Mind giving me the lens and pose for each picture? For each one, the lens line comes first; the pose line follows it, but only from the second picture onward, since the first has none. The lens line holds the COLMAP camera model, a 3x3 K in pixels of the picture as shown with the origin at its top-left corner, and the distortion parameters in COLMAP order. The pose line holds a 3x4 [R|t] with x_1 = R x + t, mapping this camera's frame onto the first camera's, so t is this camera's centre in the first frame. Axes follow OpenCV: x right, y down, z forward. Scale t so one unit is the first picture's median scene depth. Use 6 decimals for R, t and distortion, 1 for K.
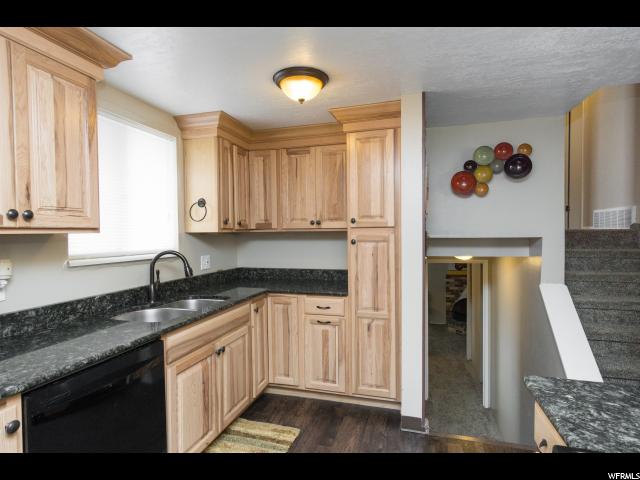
lens RADIAL K [[343.3, 0, 318.6], [0, 343.3, 236.3], [0, 0, 1]] dist [0.003498, 0.003511]
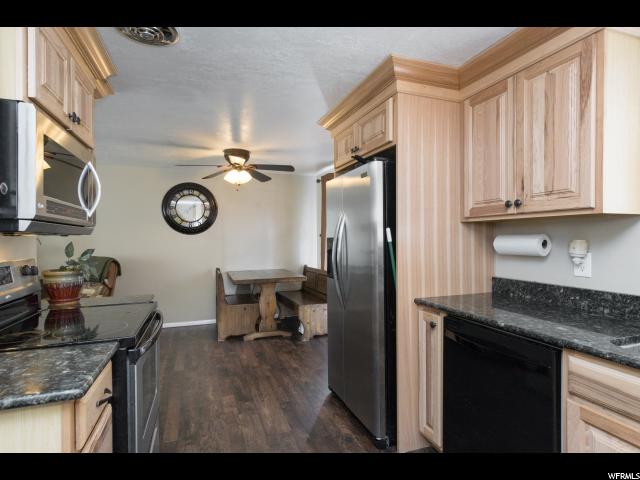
lens RADIAL K [[343.3, 0, 322.0], [0, 343.3, 240.1], [0, 0, 1]] dist [0.003498, 0.003511]
pose [[-0.808282, 0.018188, -0.588515, 0.260579], [0.006490, 0.999737, 0.021985, 0.021983], [0.588760, 0.013950, -0.808187, 0.833961]]
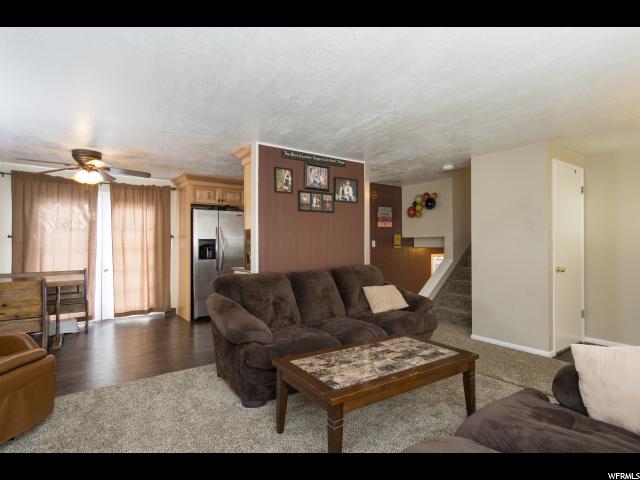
lens RADIAL K [[343.3, 0, 319.7], [0, 343.3, 242.2], [0, 0, 1]] dist [0.003498, 0.003511]
pose [[0.794662, 0.004037, -0.607039, 1.405369], [-0.010854, 0.999913, -0.007559, 0.064319], [0.606955, 0.012596, 0.794636, -1.178612]]
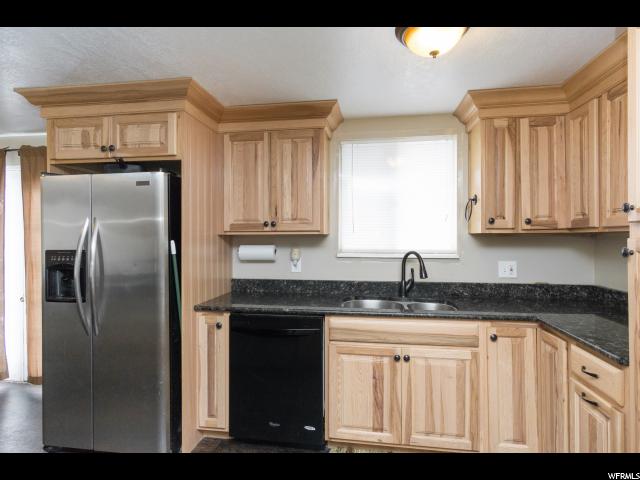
lens RADIAL K [[343.3, 0, 321.5], [0, 343.3, 237.5], [0, 0, 1]] dist [0.003498, 0.003511]
pose [[0.135832, 0.009412, -0.990687, 0.505778], [-0.011678, 0.999901, 0.007899, -0.003965], [0.990663, 0.010496, 0.135929, 0.522136]]
